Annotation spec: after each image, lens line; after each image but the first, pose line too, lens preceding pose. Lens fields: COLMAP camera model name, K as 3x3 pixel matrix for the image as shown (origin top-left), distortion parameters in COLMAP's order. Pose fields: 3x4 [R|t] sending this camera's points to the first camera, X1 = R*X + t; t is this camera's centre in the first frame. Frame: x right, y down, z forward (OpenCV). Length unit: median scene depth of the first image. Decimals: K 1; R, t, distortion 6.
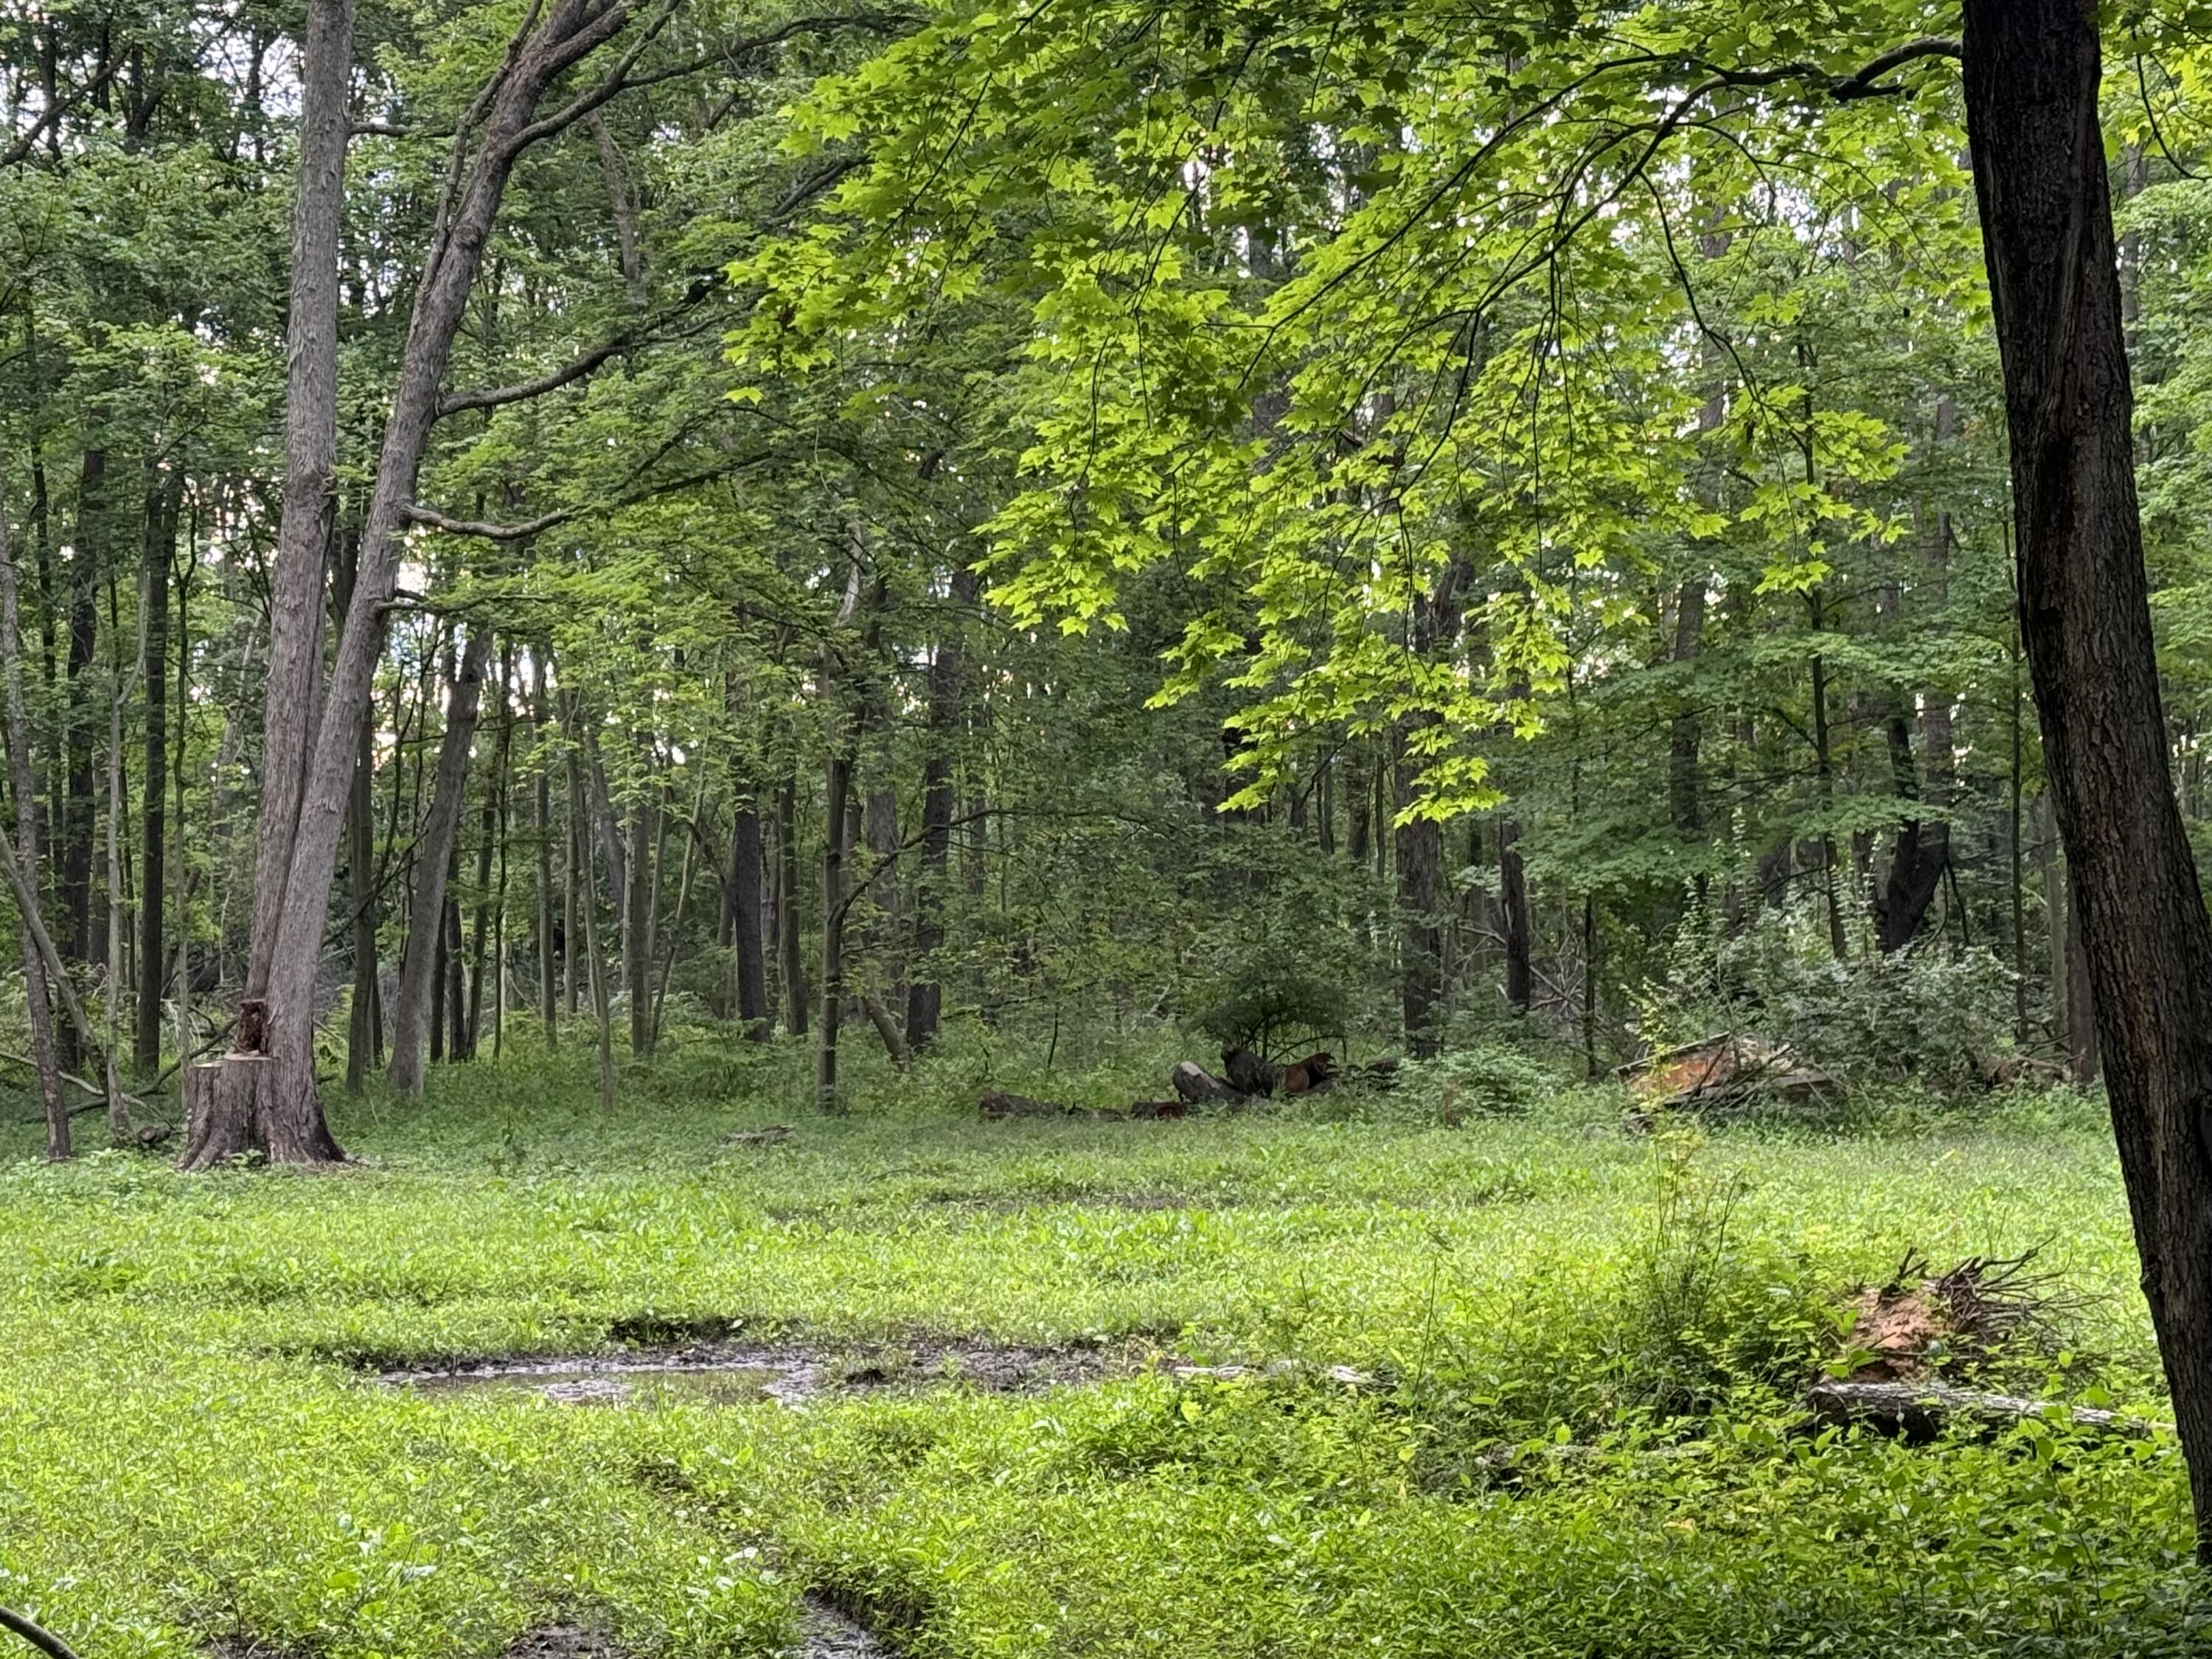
lens RADIAL K [[4521.1, 0, 1106.1], [0, 4521.1, 830.3], [0, 0, 1]] dist [-0.075597, 0.000000]
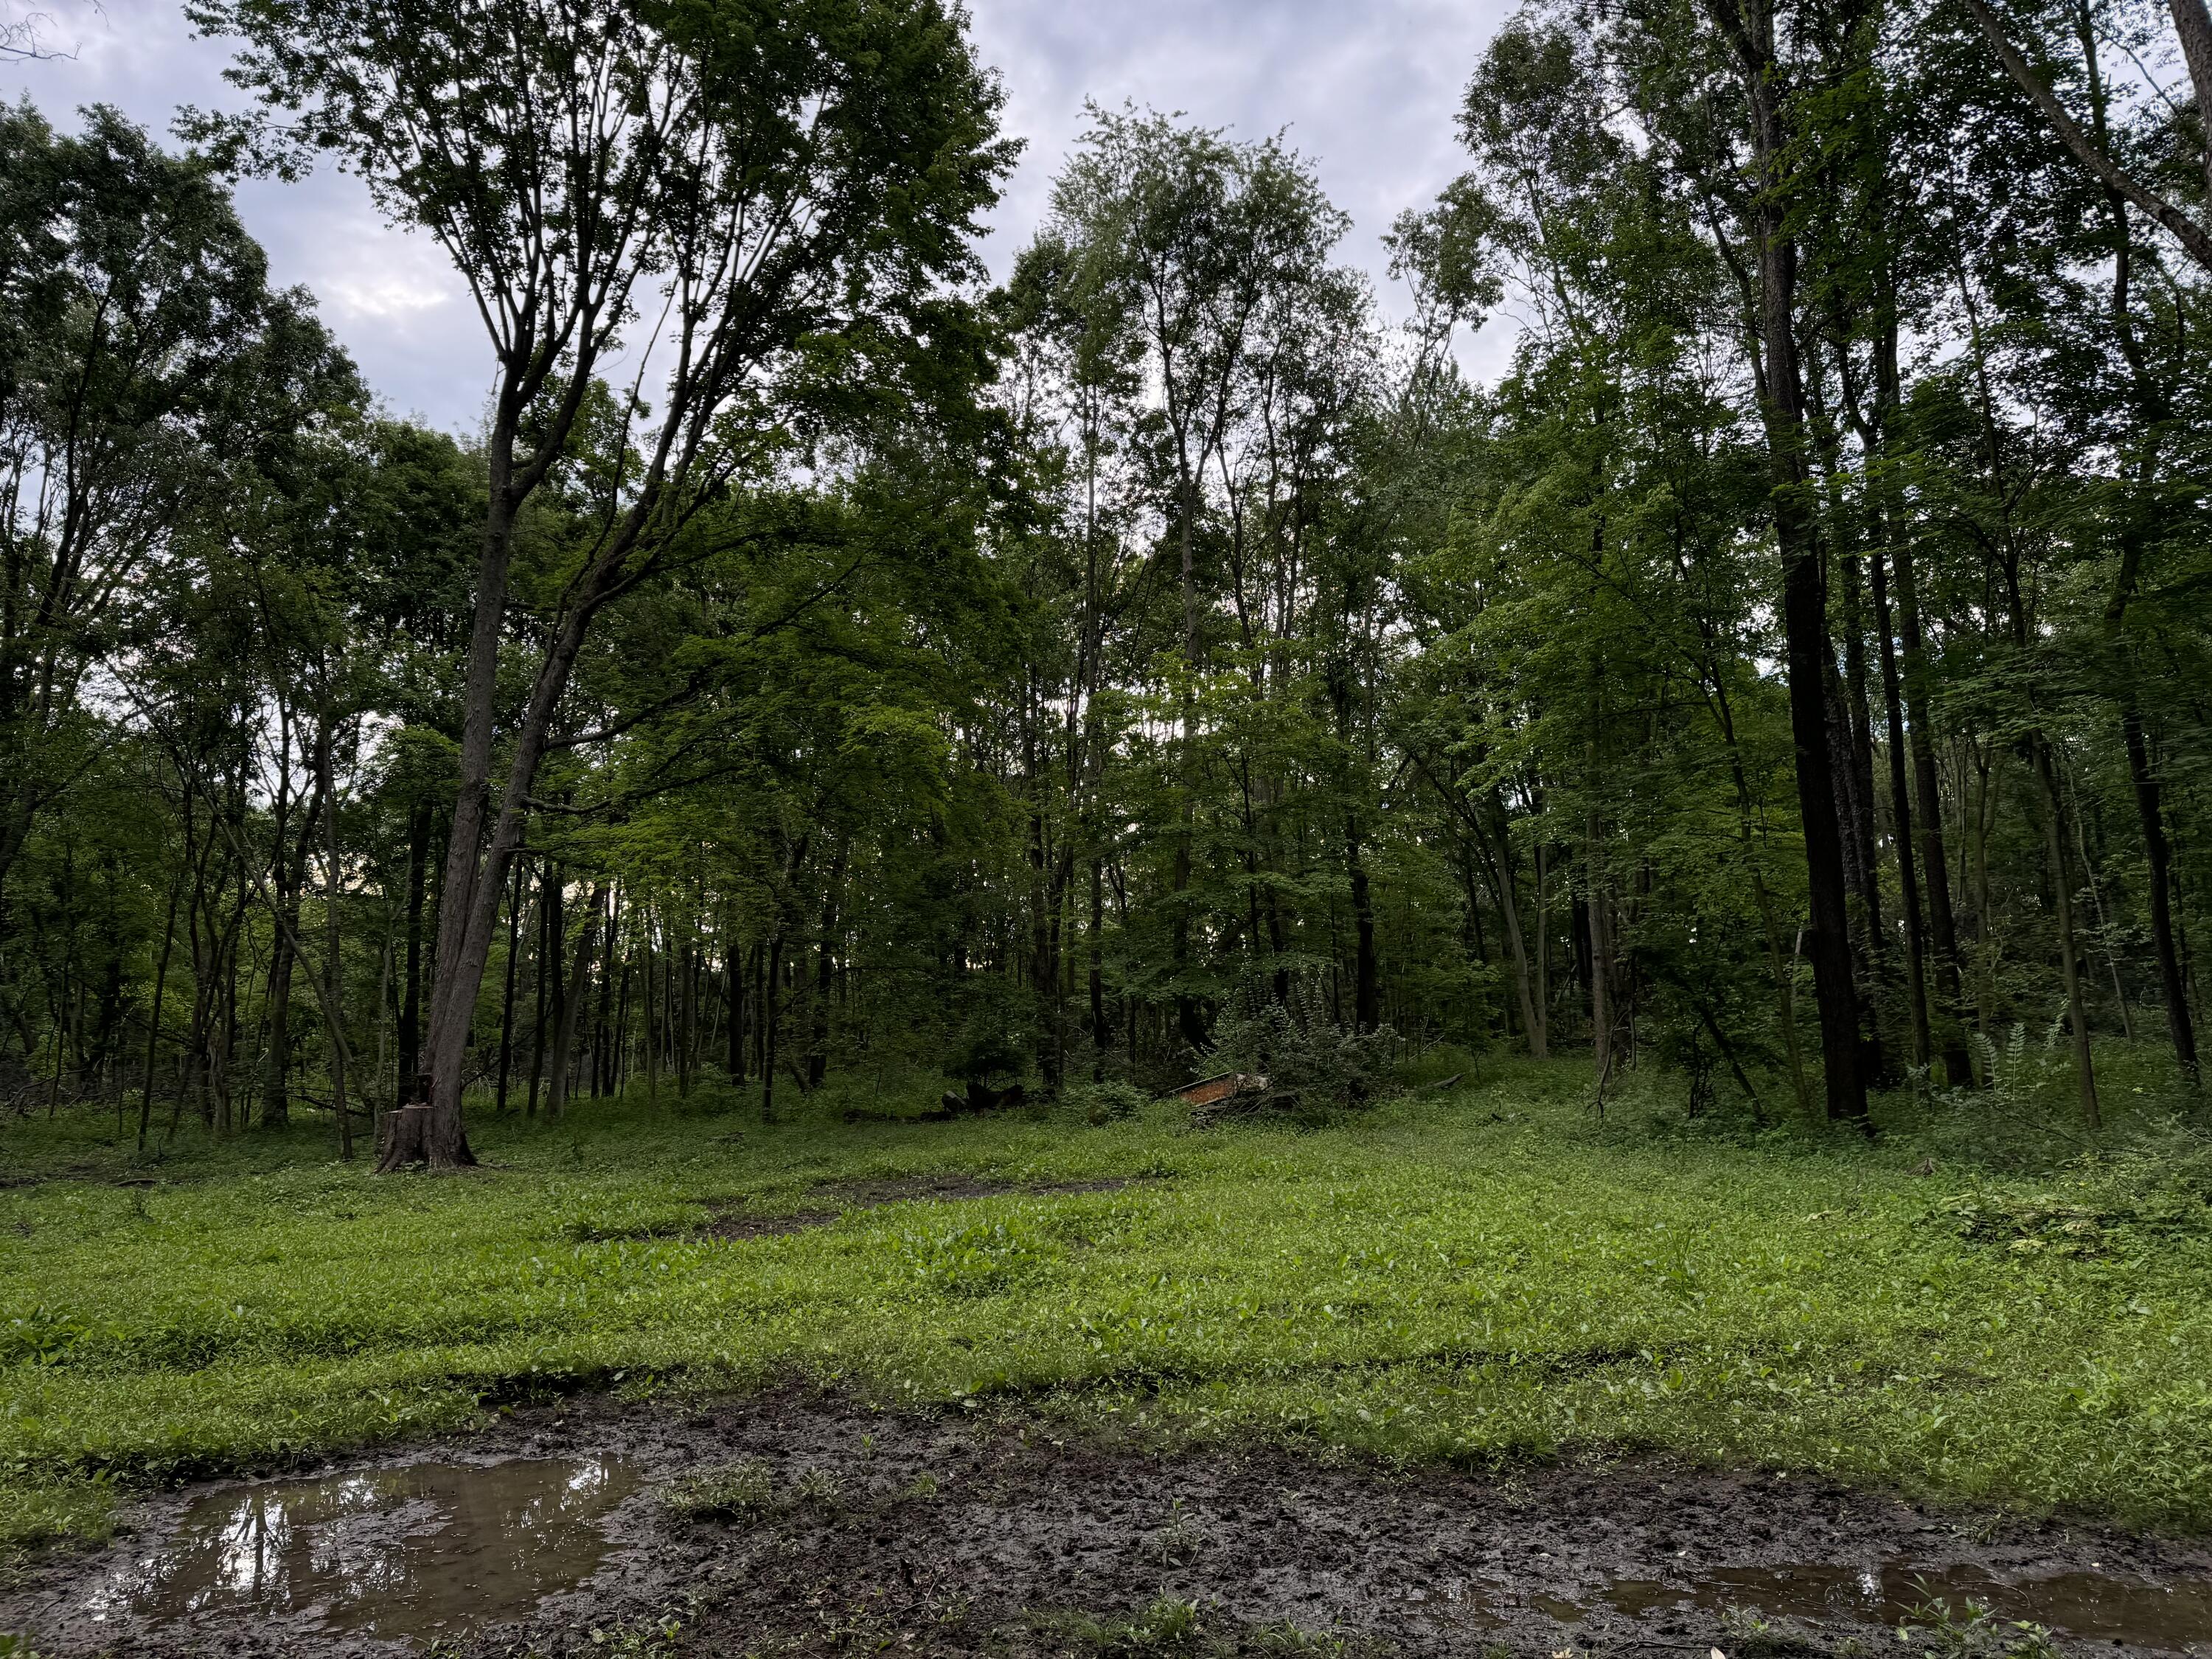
lens RADIAL K [[1539.1, 0, 1110.7], [0, 1539.1, 826.8], [0, 0, 1]] dist [0.006813, -0.003214]
pose [[0.989514, -0.001539, 0.144429, -0.010152], [0.017644, 0.993743, -0.110292, 0.012025], [-0.143356, 0.111684, 0.983349, 0.328372]]
